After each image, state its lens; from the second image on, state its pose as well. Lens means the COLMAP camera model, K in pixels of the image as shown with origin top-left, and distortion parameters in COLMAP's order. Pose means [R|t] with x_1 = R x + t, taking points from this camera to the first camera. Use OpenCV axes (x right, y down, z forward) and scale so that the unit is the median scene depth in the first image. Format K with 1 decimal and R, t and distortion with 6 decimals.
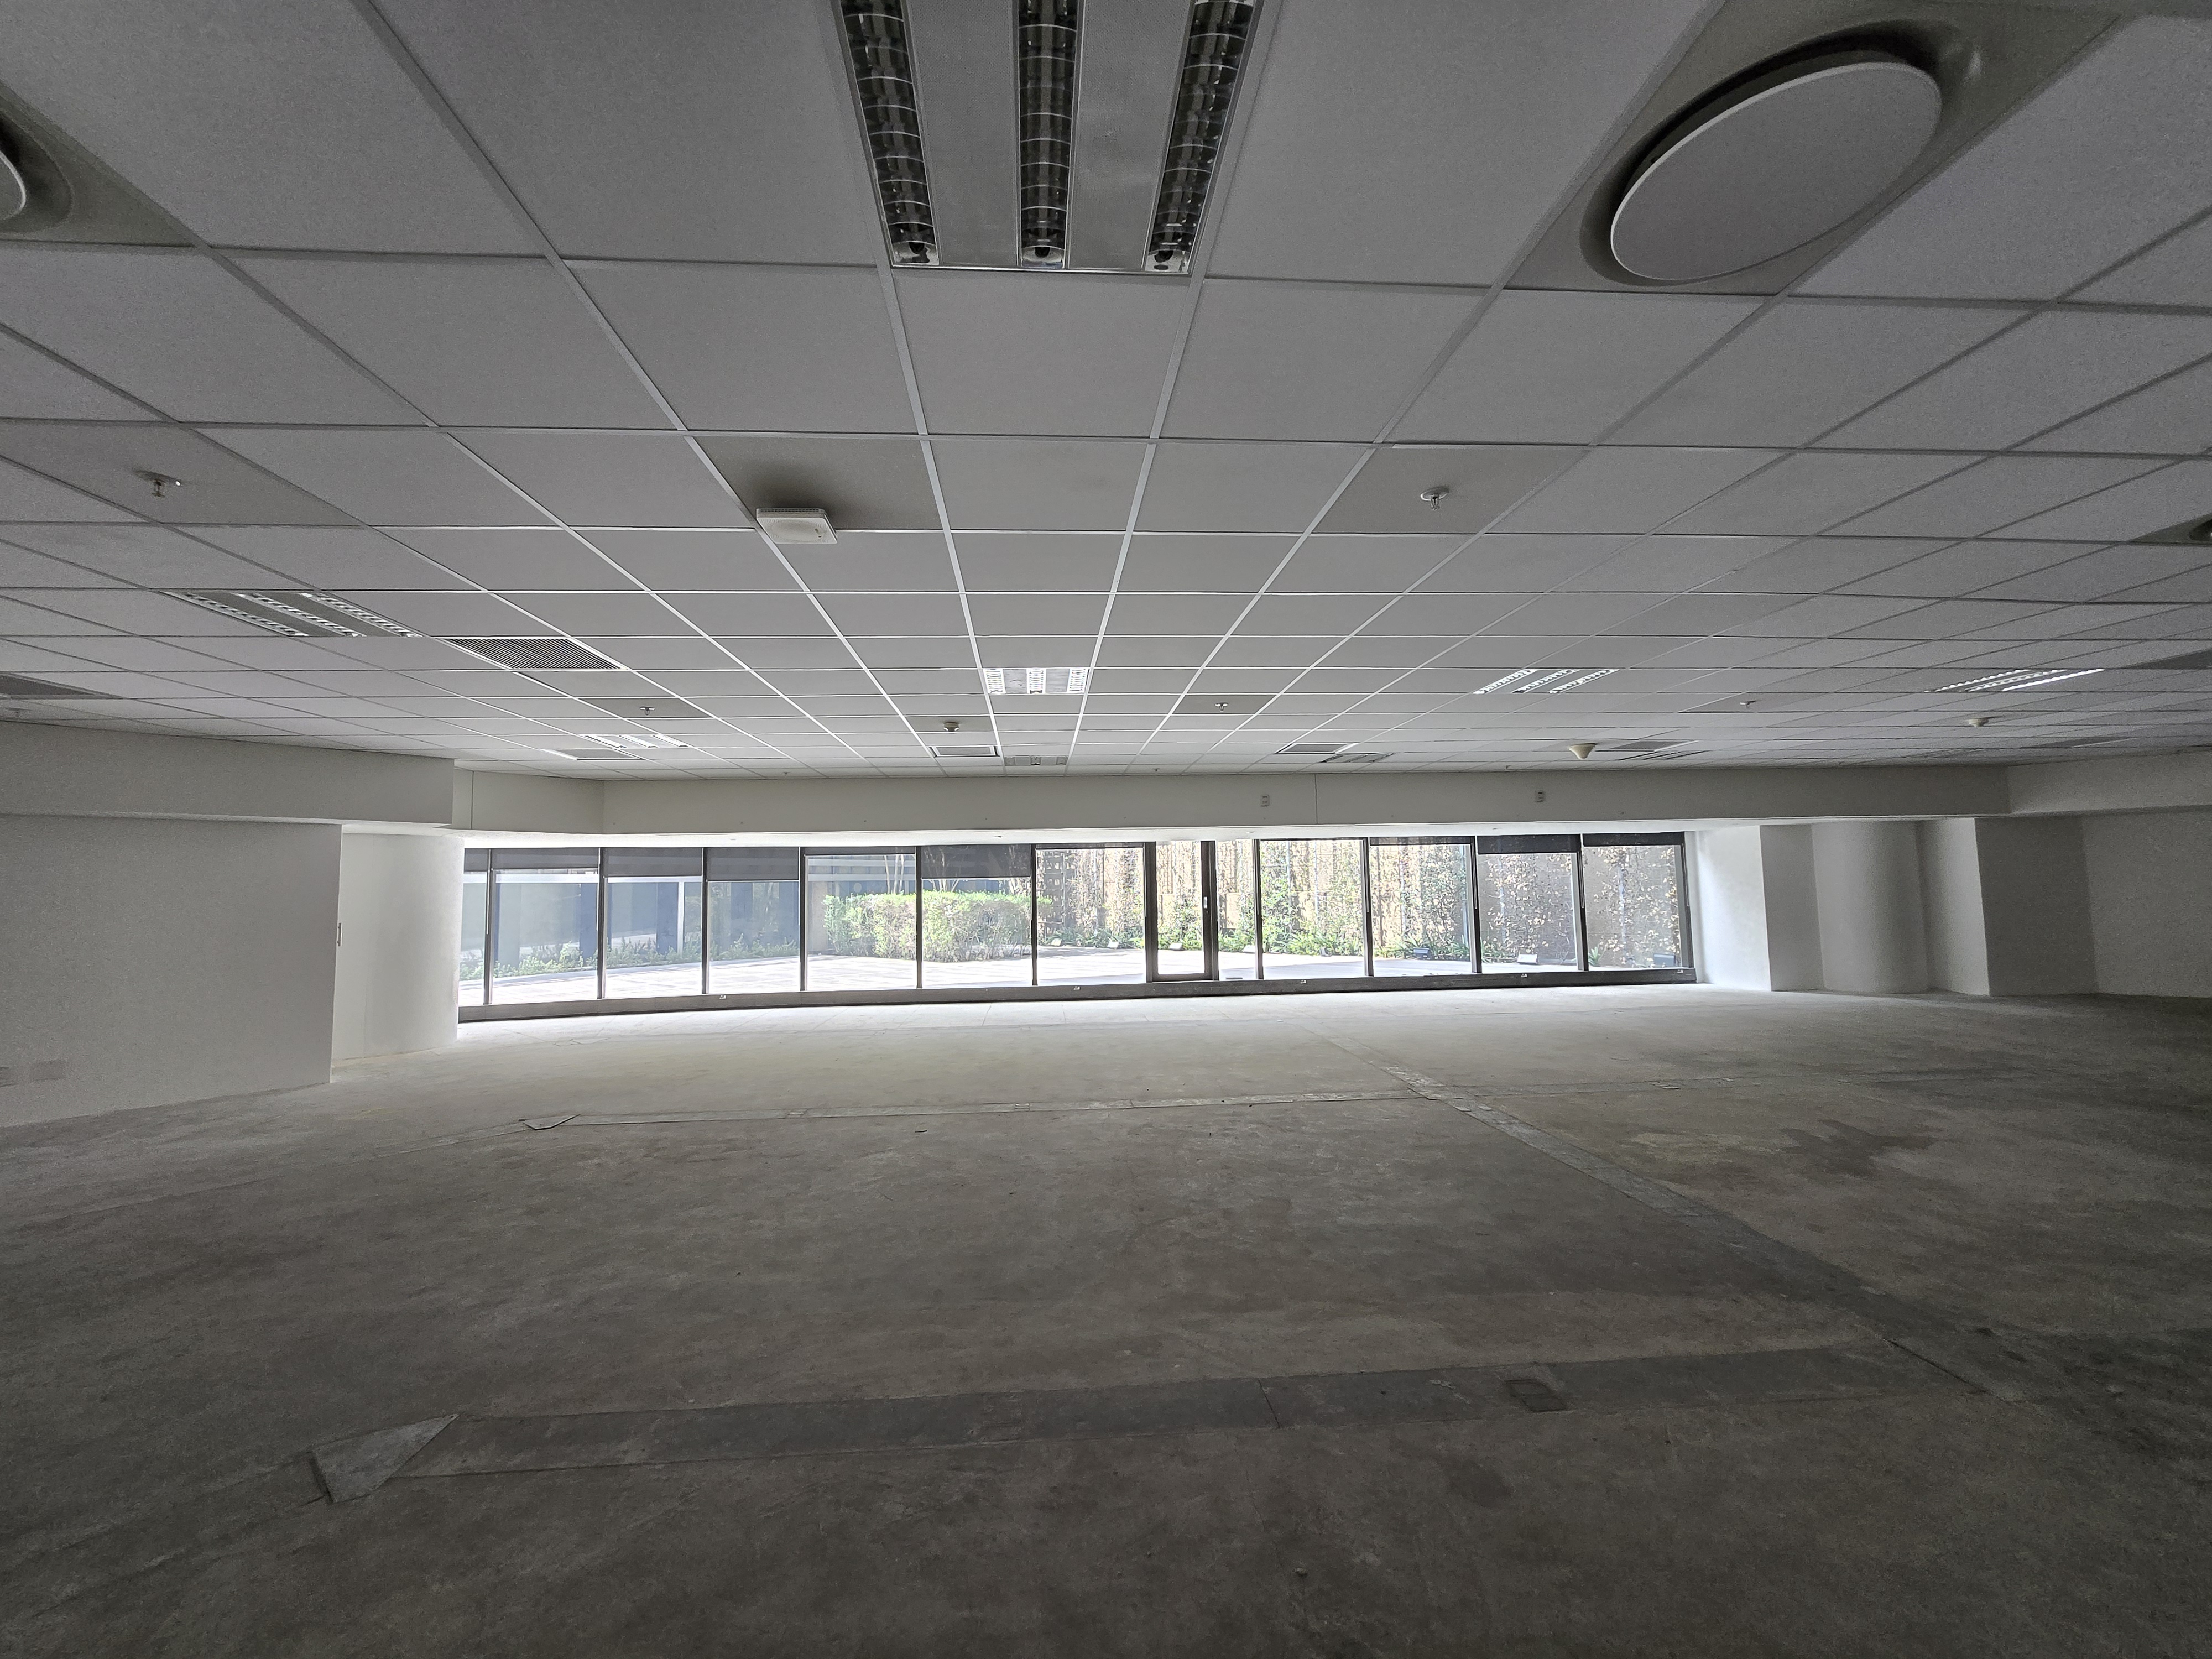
lens RADIAL K [[872.0, 0, 1089.0], [0, 872.0, 833.8], [0, 0, 1]] dist [0.000611, -0.000407]
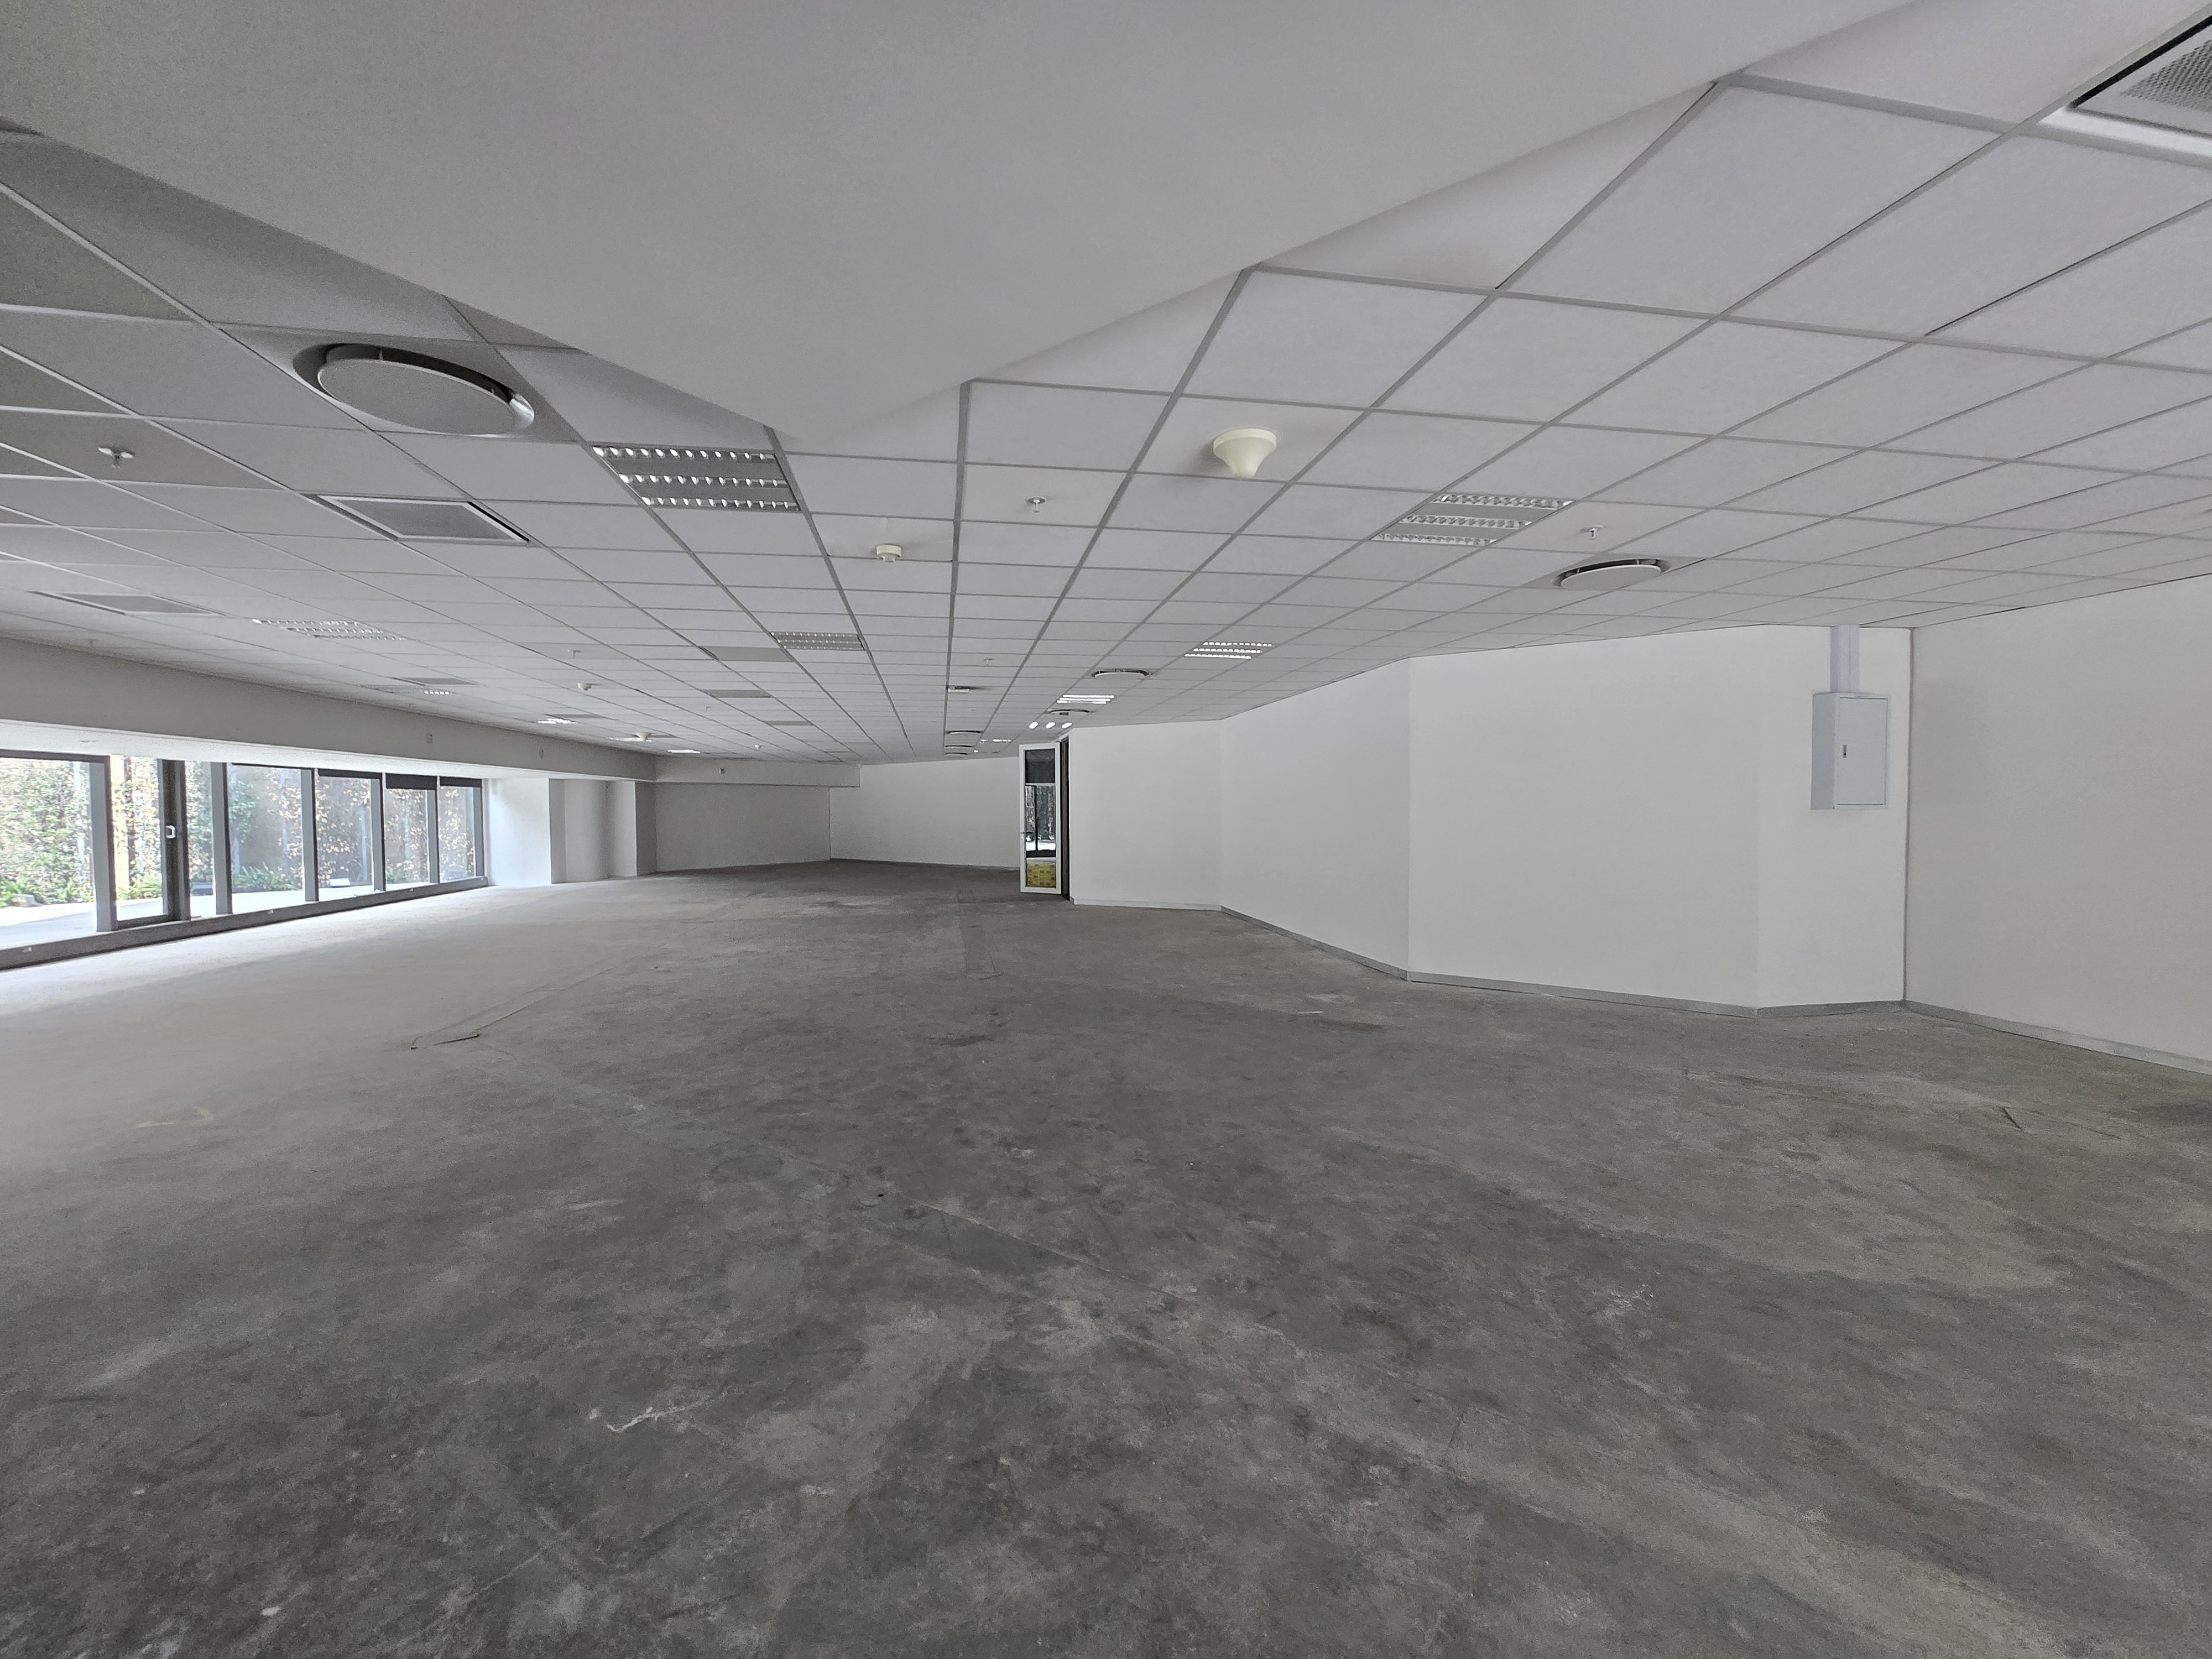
lens RADIAL K [[872.0, 0, 1074.5], [0, 872.0, 841.3], [0, 0, 1]] dist [0.000611, -0.000407]
pose [[-0.102166, -0.020653, 0.994553, -0.811596], [-0.054122, 0.998419, 0.015174, 0.026197], [-0.993294, -0.052277, -0.103122, 0.205683]]
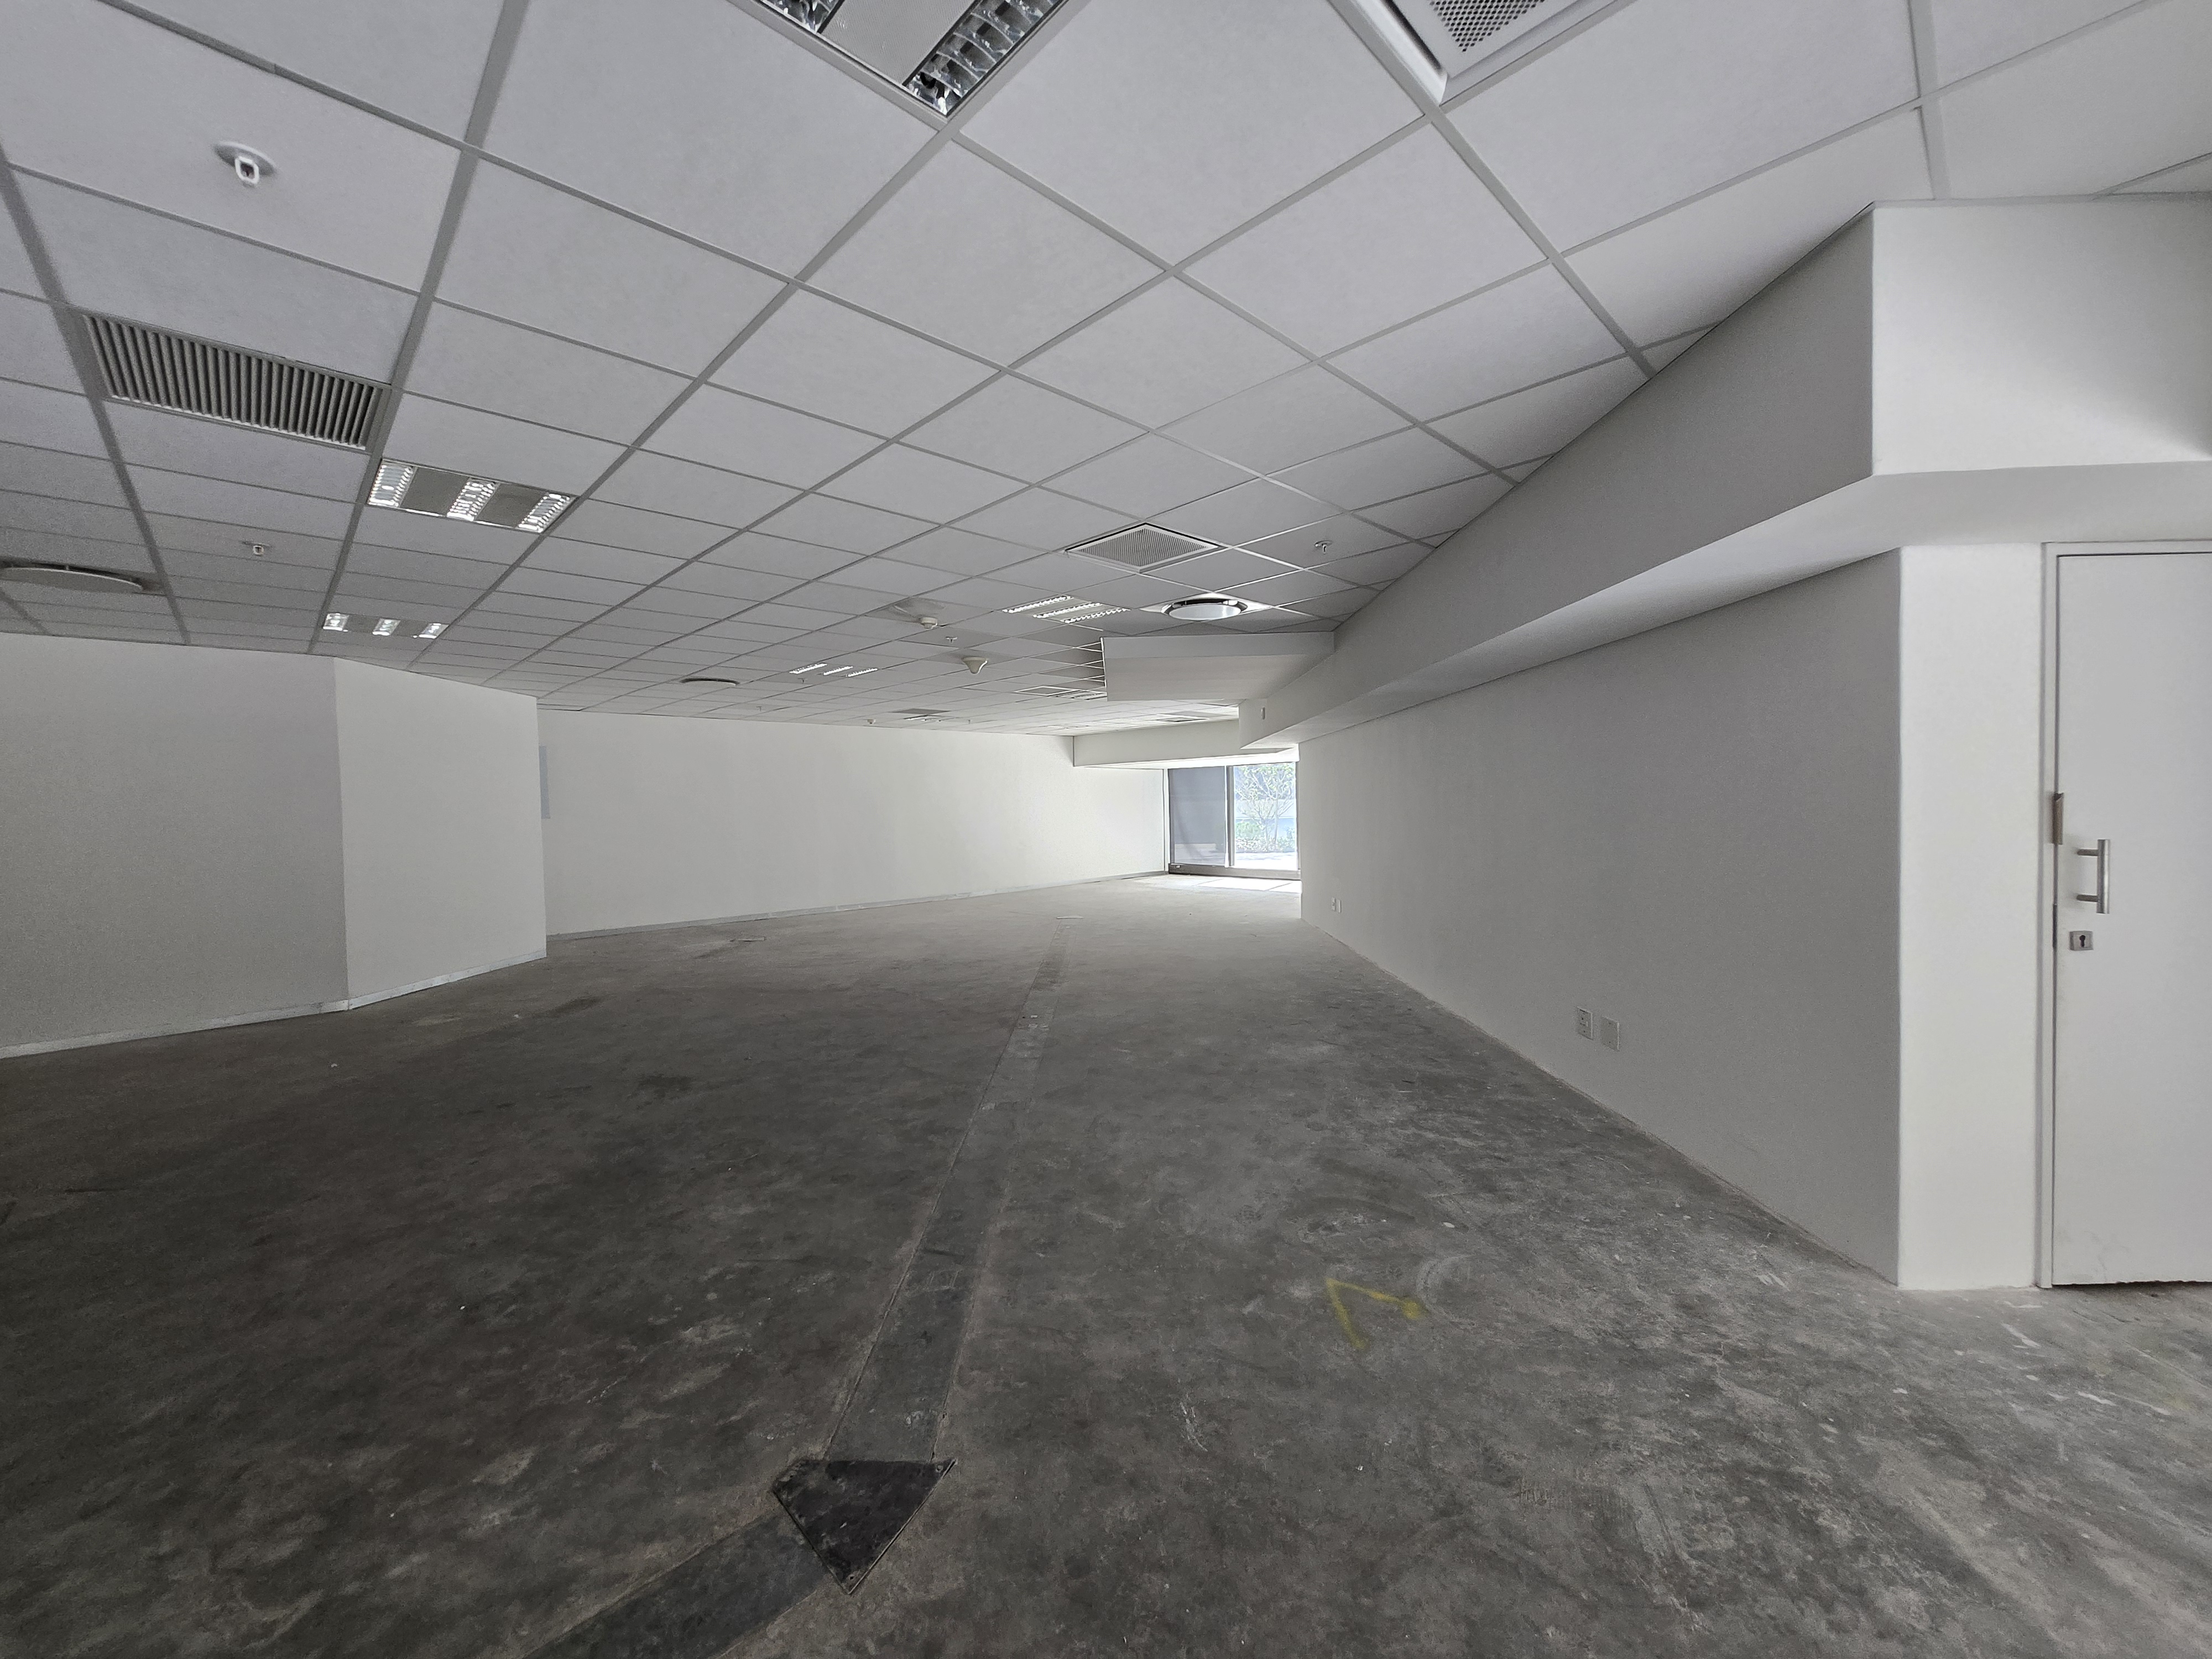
lens RADIAL K [[872.0, 0, 1116.3], [0, 872.0, 825.9], [0, 0, 1]] dist [0.000611, -0.000407]
pose [[-0.742706, 0.049703, -0.667770, -0.238065], [0.075578, 0.997091, -0.009844, 0.044808], [0.665339, -0.057780, -0.744302, 0.651624]]
